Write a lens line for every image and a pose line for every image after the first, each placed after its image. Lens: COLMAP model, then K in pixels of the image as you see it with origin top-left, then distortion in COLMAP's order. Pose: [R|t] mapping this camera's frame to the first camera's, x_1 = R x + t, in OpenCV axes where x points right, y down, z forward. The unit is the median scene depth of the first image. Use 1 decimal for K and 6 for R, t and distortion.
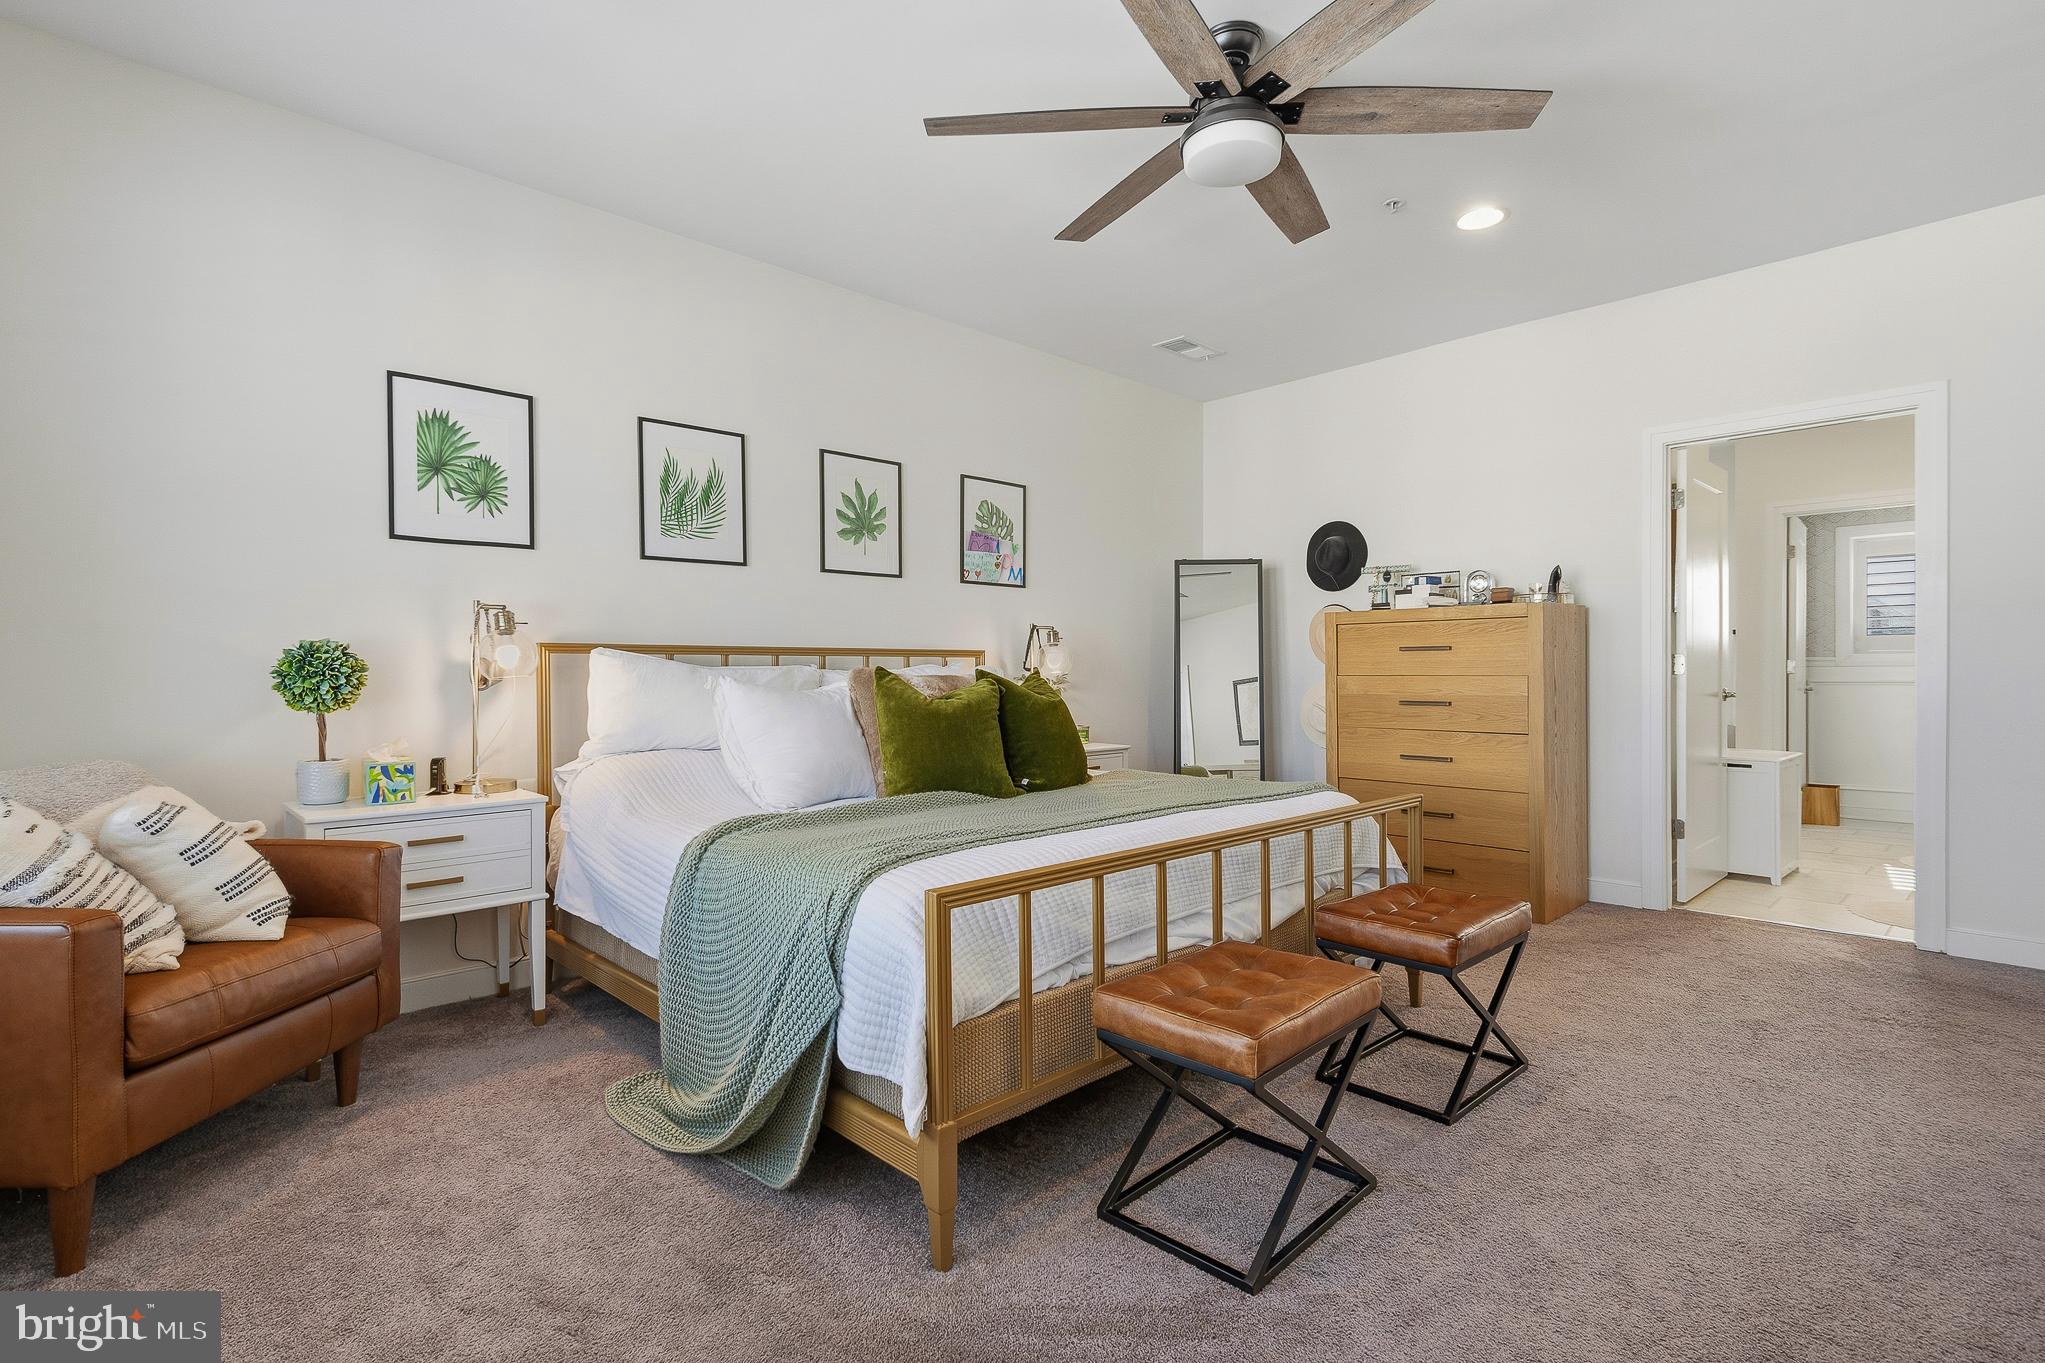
lens RADIAL K [[972.5, 0, 1020.2], [0, 972.5, 676.8], [0, 0, 1]] dist [-0.001122, -0.001413]
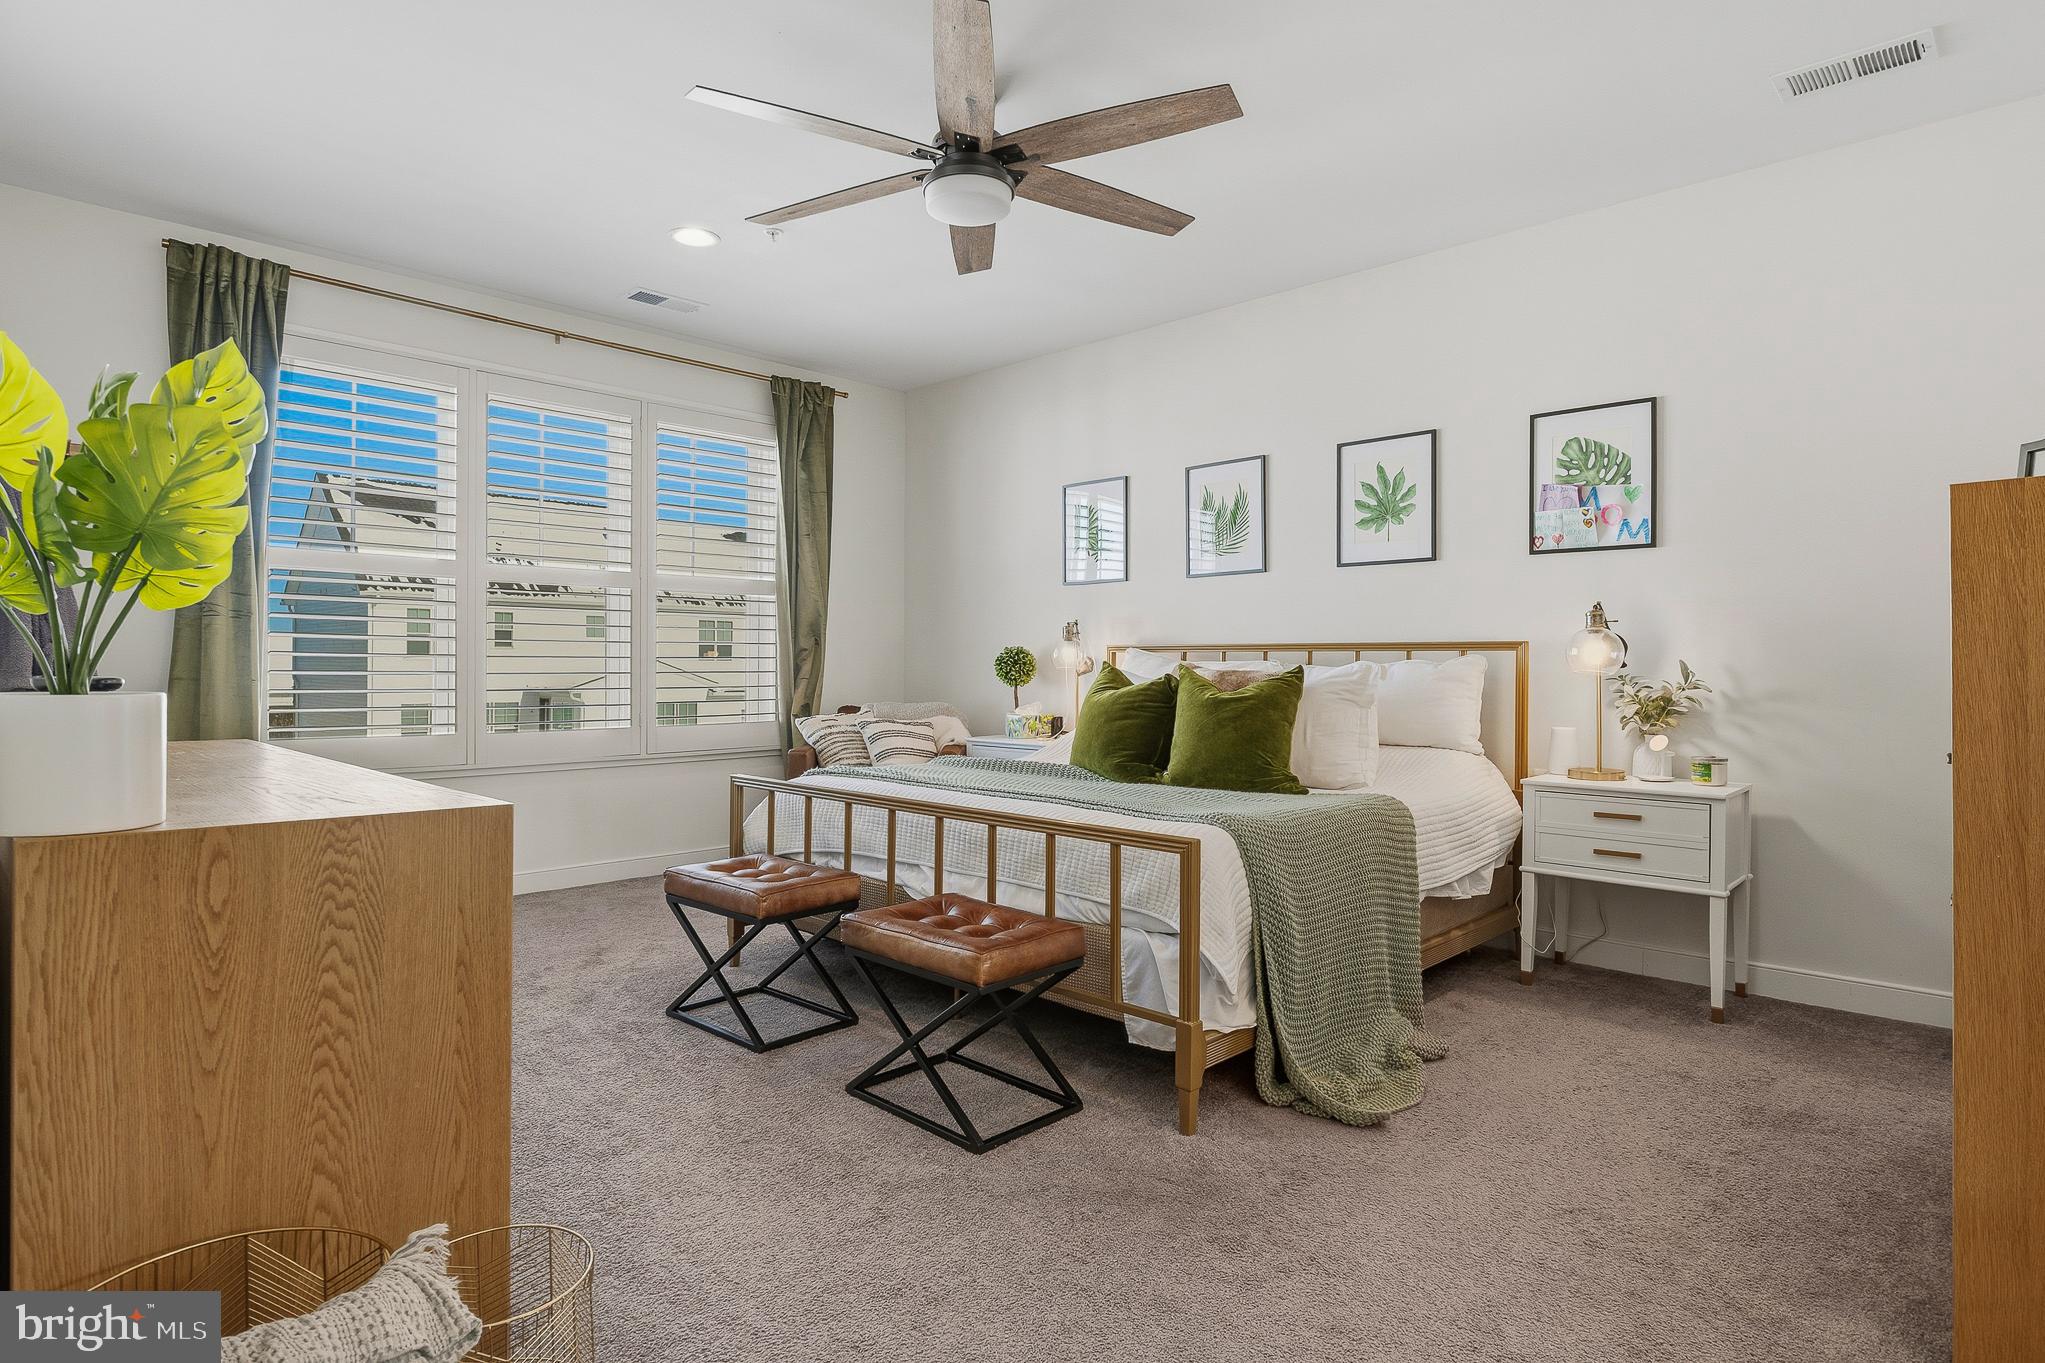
lens RADIAL K [[1084.0, 0, 1031.3], [0, 1084.0, 676.0], [0, 0, 1]] dist [-0.011855, -0.002513]
pose [[0.049234, 0.013632, -0.998694, 0.882232], [-0.009513, 0.999868, 0.013179, -0.006484], [0.998742, 0.008852, 0.049358, 0.618754]]
